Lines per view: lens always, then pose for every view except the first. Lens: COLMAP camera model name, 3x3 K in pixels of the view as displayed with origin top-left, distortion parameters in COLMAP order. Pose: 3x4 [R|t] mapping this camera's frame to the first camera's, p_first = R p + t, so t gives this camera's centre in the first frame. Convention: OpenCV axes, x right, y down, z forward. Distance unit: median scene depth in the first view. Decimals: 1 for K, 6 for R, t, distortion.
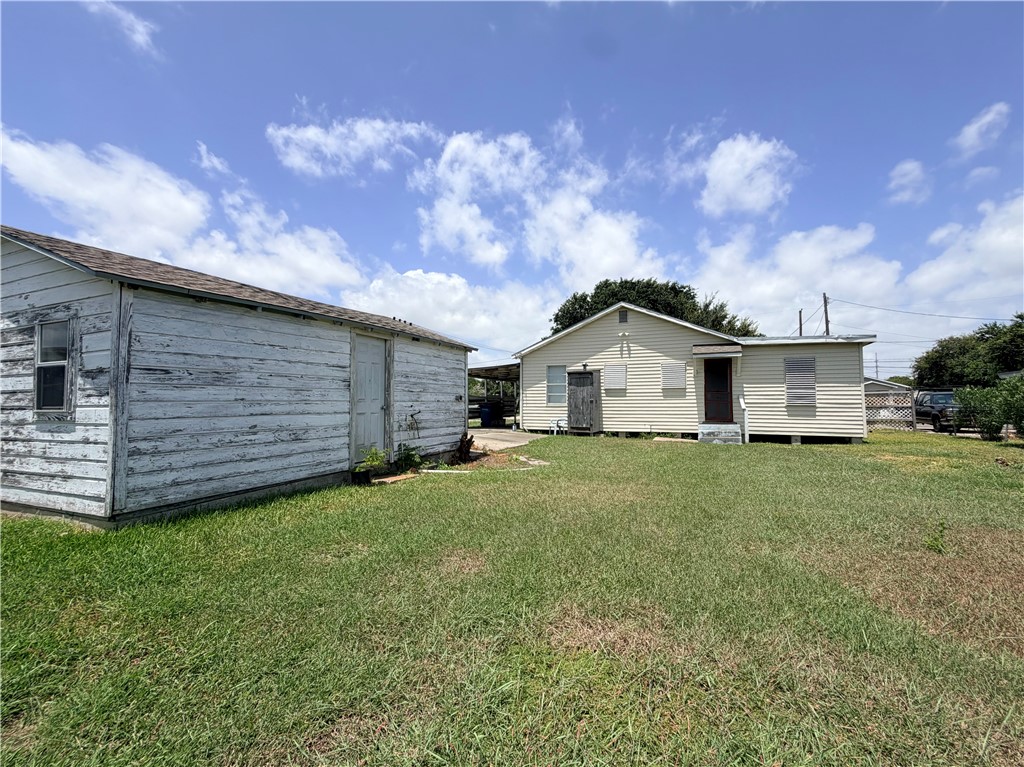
lens RADIAL K [[432.1, 0, 526.9], [0, 432.1, 382.5], [0, 0, 1]] dist [0.001654, 0.000328]
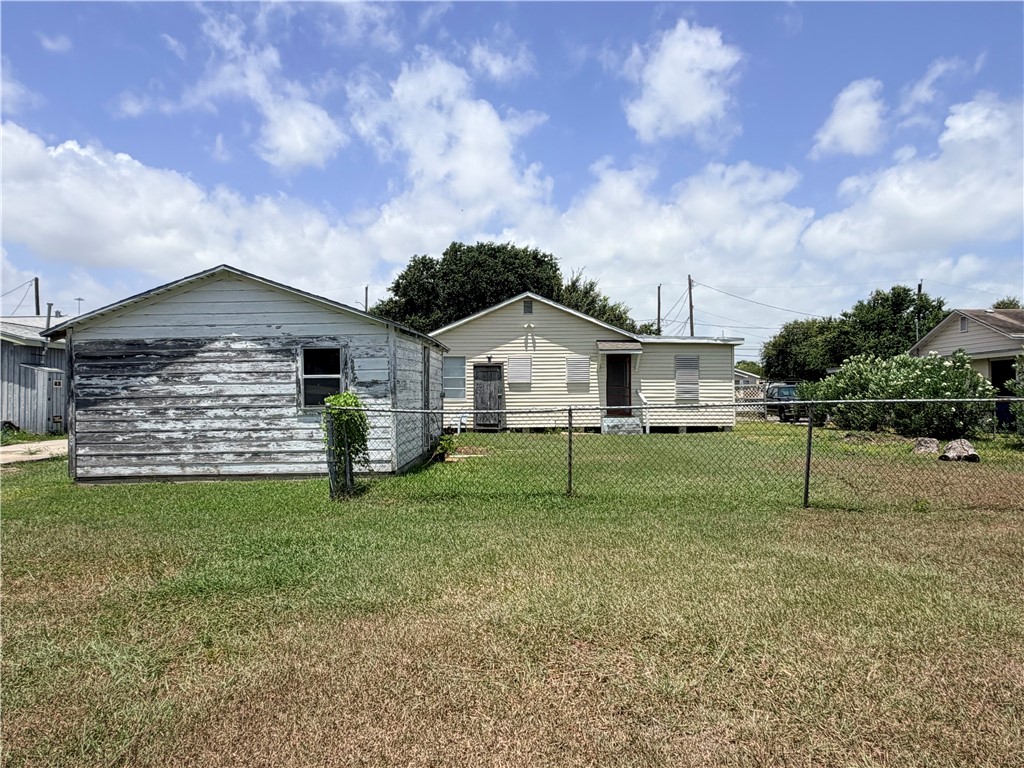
lens RADIAL K [[675.8, 0, 514.9], [0, 675.8, 386.4], [0, 0, 1]] dist [0.000129, 0.000092]
pose [[0.928046, -0.001846, 0.372461, -0.417445], [-0.010315, 0.999477, 0.030655, -0.027061], [-0.372323, -0.032291, 0.927541, -0.436712]]
